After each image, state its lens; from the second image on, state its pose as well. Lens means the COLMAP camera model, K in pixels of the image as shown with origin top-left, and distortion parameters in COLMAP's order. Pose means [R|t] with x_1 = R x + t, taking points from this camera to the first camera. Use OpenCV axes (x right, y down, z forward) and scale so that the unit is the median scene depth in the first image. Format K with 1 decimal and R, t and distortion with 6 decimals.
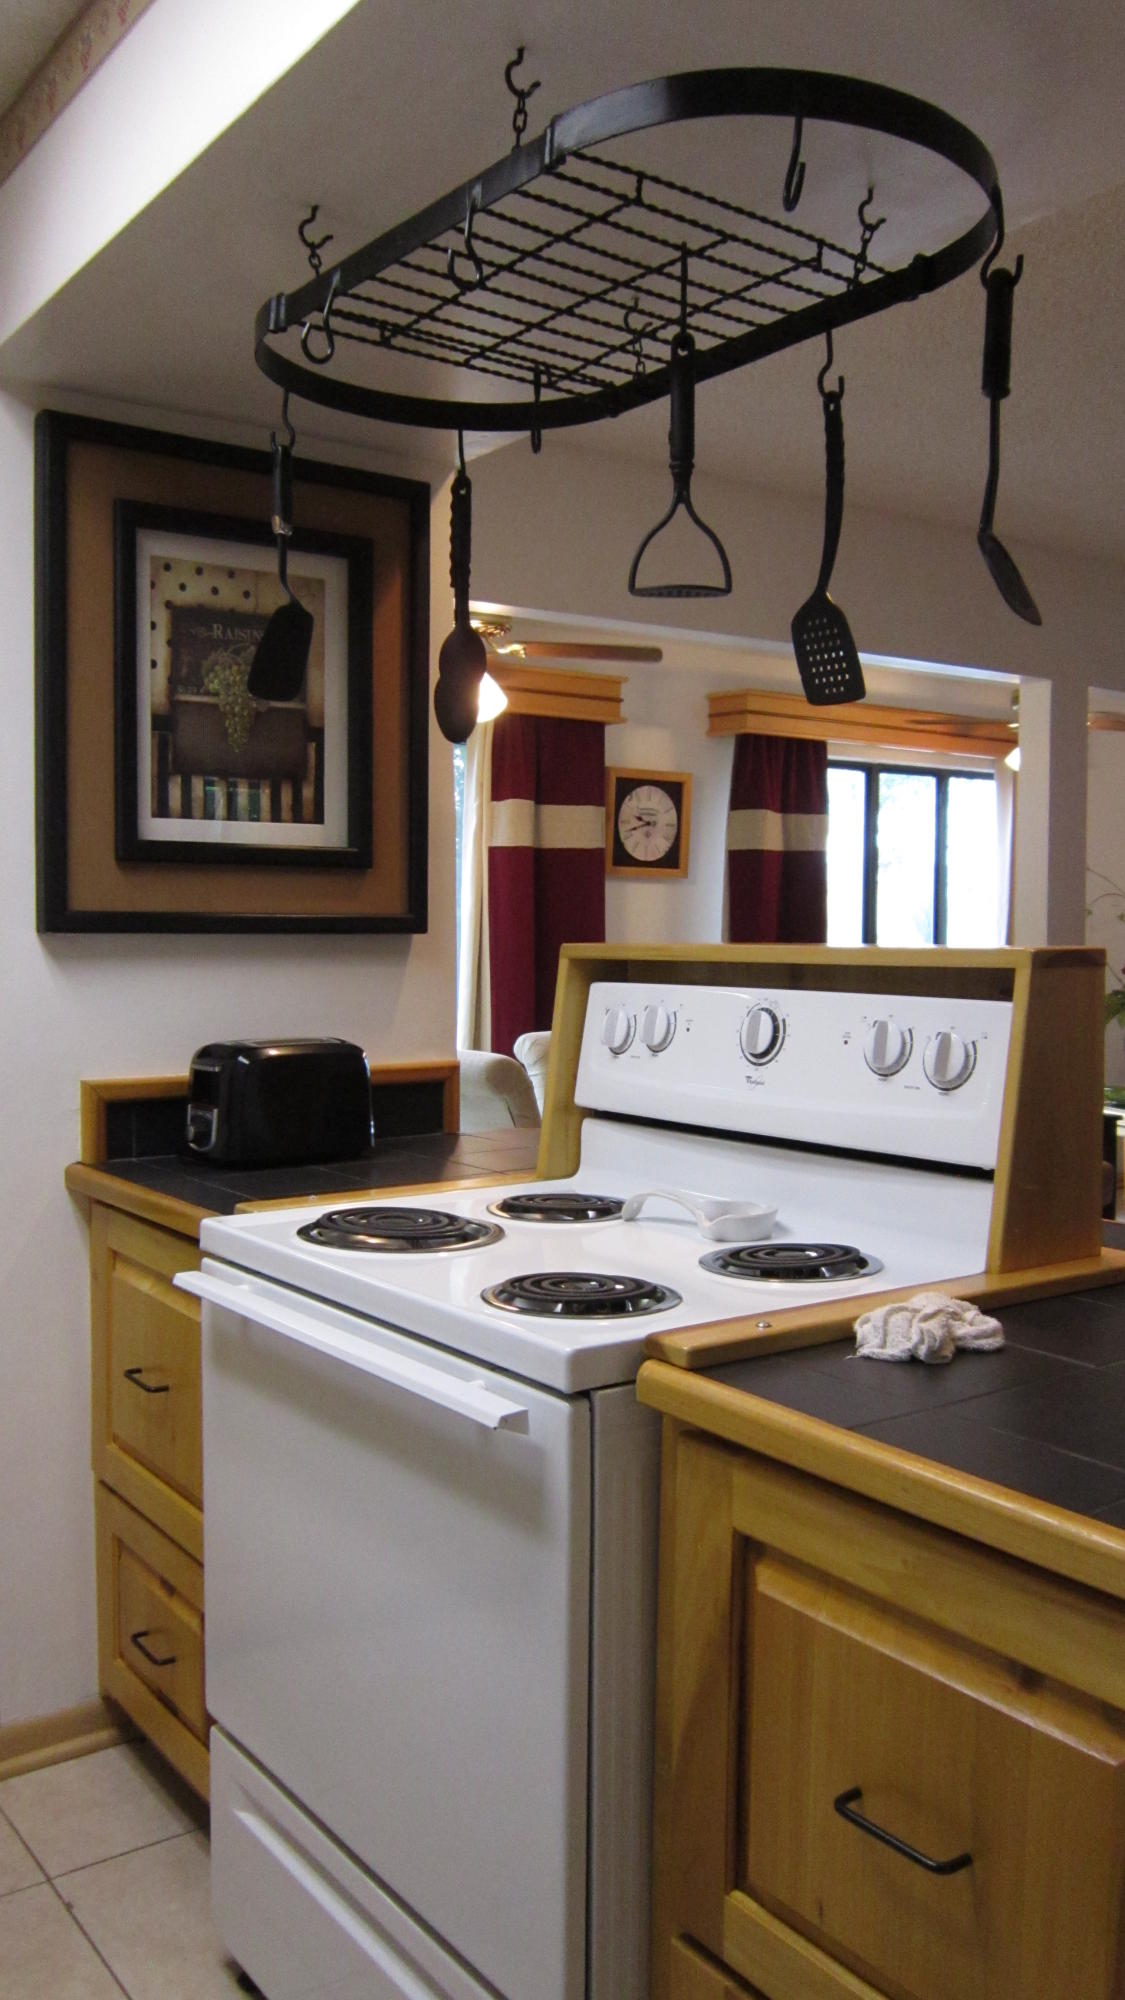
lens RADIAL K [[1639.3, 0, 562.5], [0, 1639.3, 1000.0], [0, 0, 1]] dist [0.000567, -0.007137]
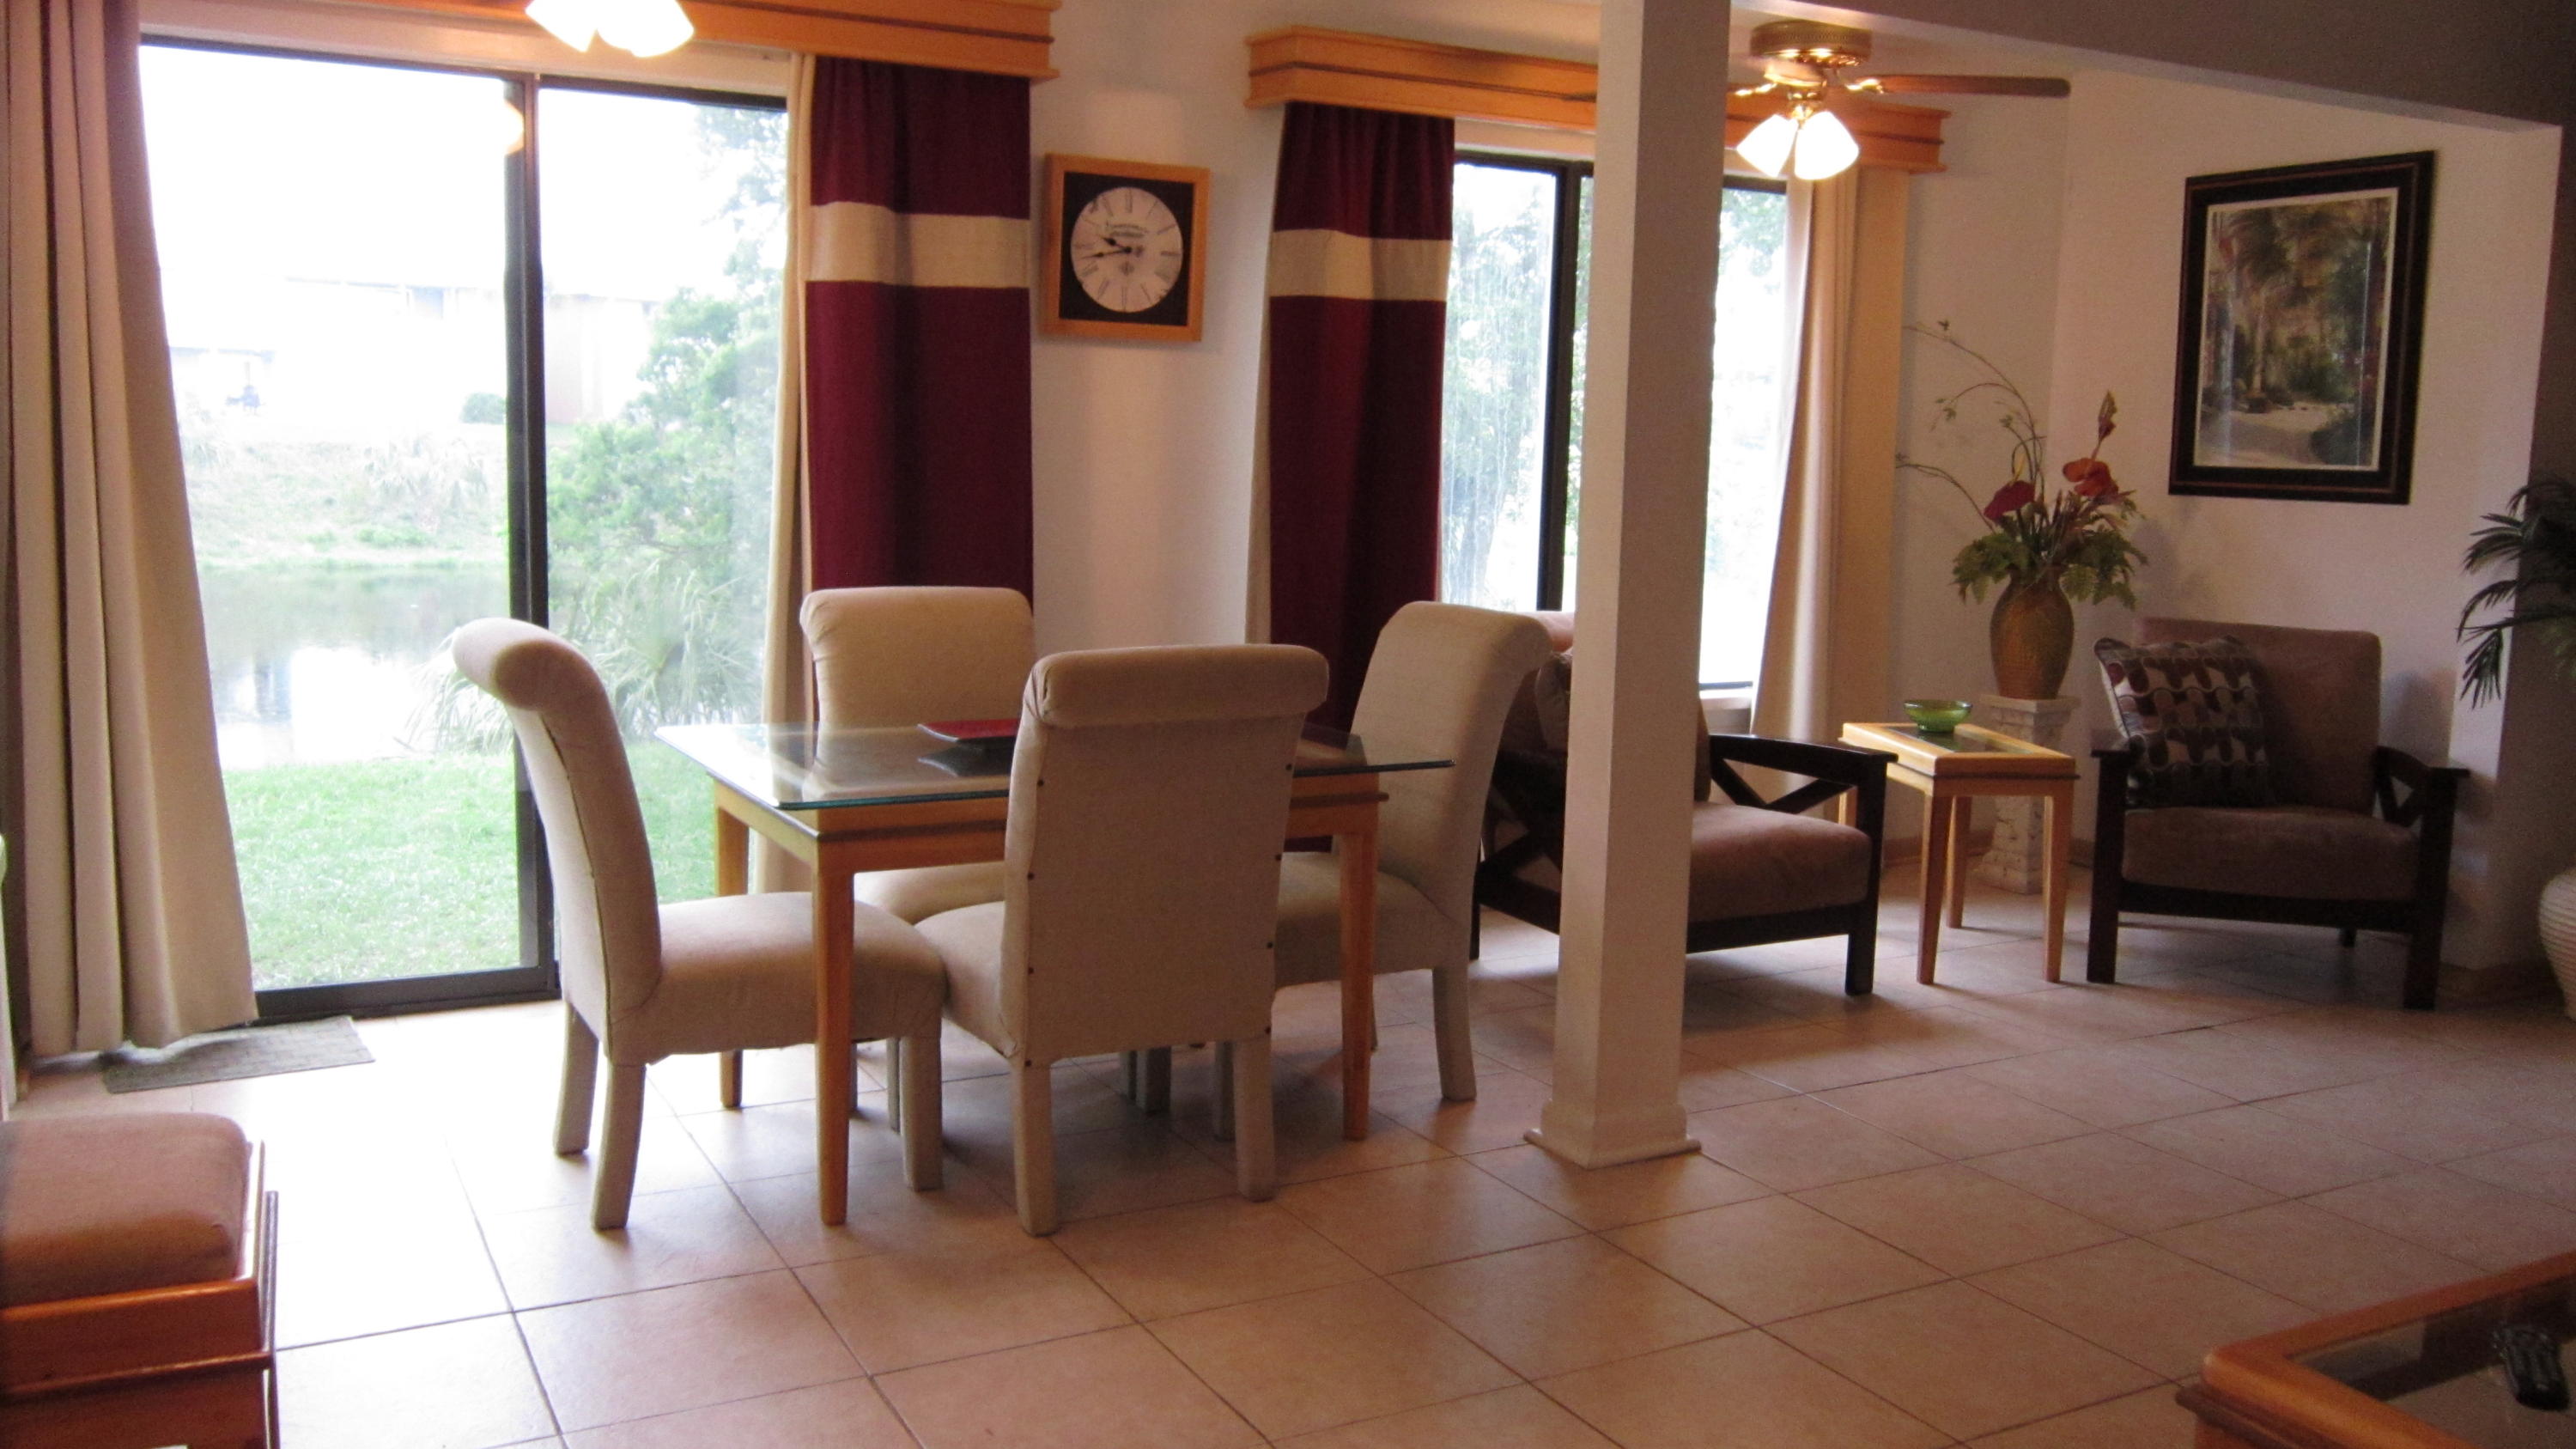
lens RADIAL K [[2111.7, 0, 1288.0], [0, 2111.7, 724.5], [0, 0, 1]] dist [0.000567, -0.007137]
pose [[0.990404, 0.043765, -0.131088, 0.223287], [-0.030124, 0.994091, 0.104288, -0.014996], [0.134878, -0.099338, 0.985870, 0.207242]]
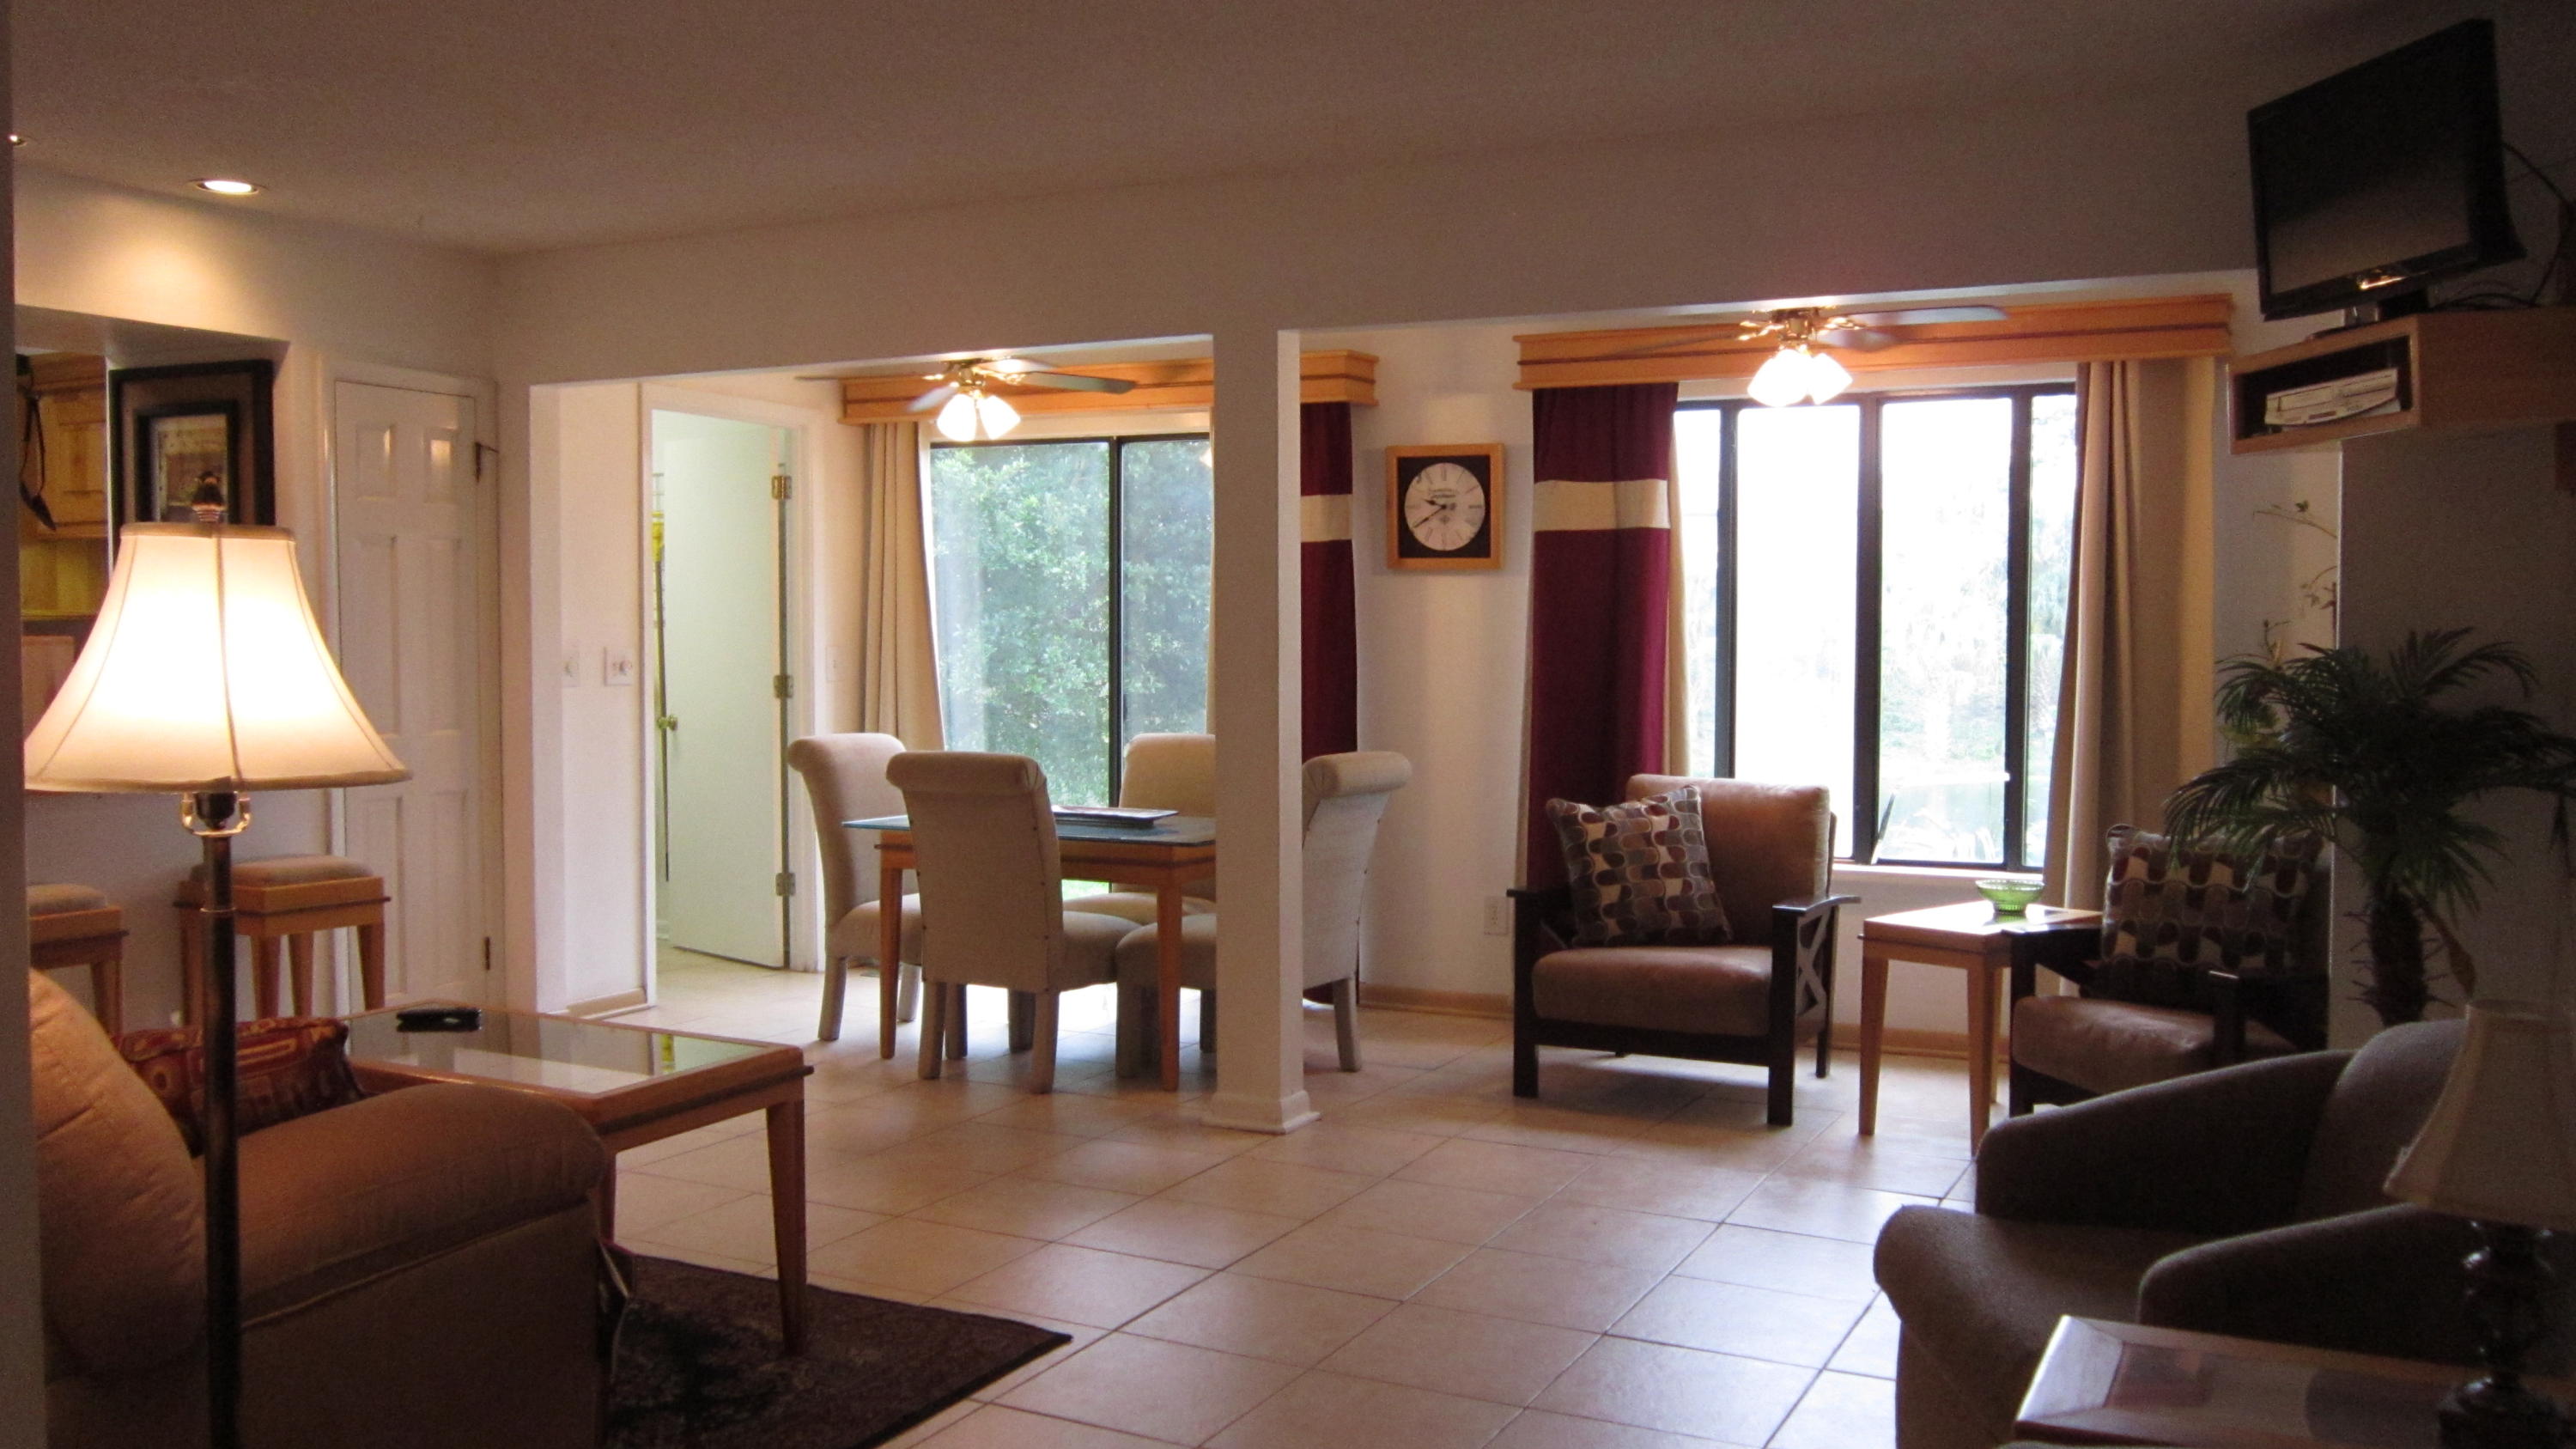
lens RADIAL K [[2111.7, 0, 1288.0], [0, 2111.7, 724.5], [0, 0, 1]] dist [0.000567, -0.007137]
pose [[0.453225, 0.040112, -0.890493, 1.004157], [-0.038510, 0.998935, 0.025397, -0.018547], [0.890564, 0.022782, 0.454287, 0.424604]]
